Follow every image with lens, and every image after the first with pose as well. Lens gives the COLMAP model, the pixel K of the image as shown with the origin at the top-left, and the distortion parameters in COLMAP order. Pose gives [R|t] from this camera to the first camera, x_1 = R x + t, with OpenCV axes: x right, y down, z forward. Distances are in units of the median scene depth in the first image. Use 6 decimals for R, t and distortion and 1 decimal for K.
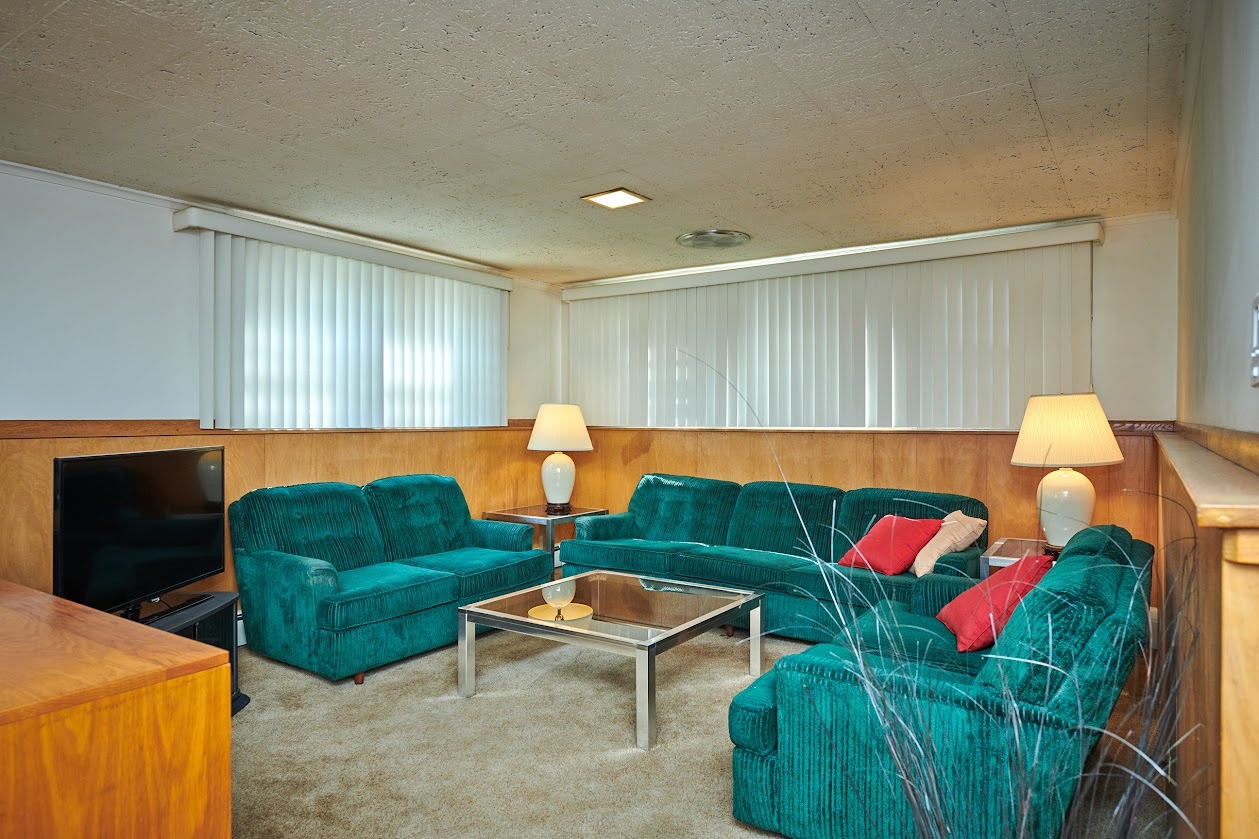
lens RADIAL K [[776.8, 0, 631.0], [0, 776.8, 418.9], [0, 0, 1]] dist [0.005194, 0.001288]
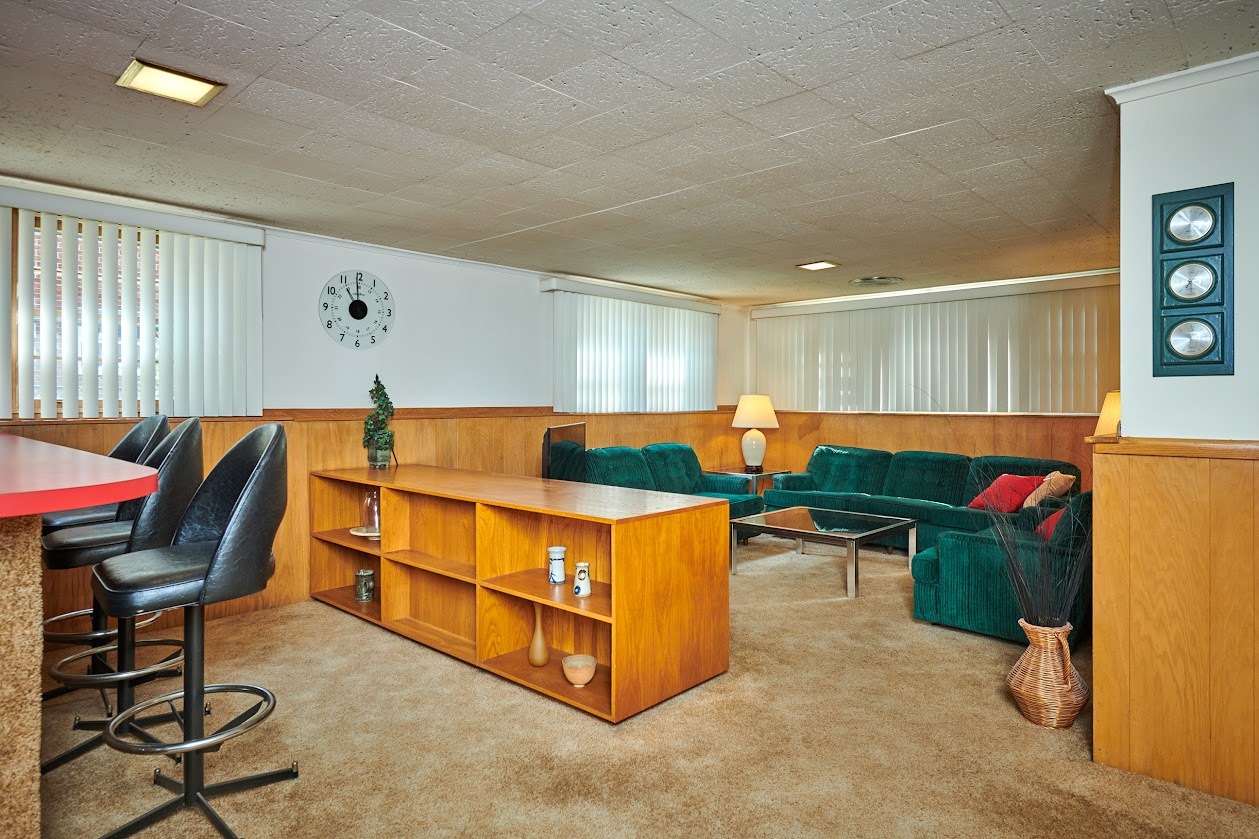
lens RADIAL K [[737.1, 0, 639.7], [0, 737.1, 401.5], [0, 0, 1]] dist [0.025658, 0.000145]
pose [[0.989100, 0.000768, -0.147241, -0.110890], [-0.000644, 0.999999, 0.000892, -0.008705], [0.147241, -0.000787, 0.989100, -0.373481]]
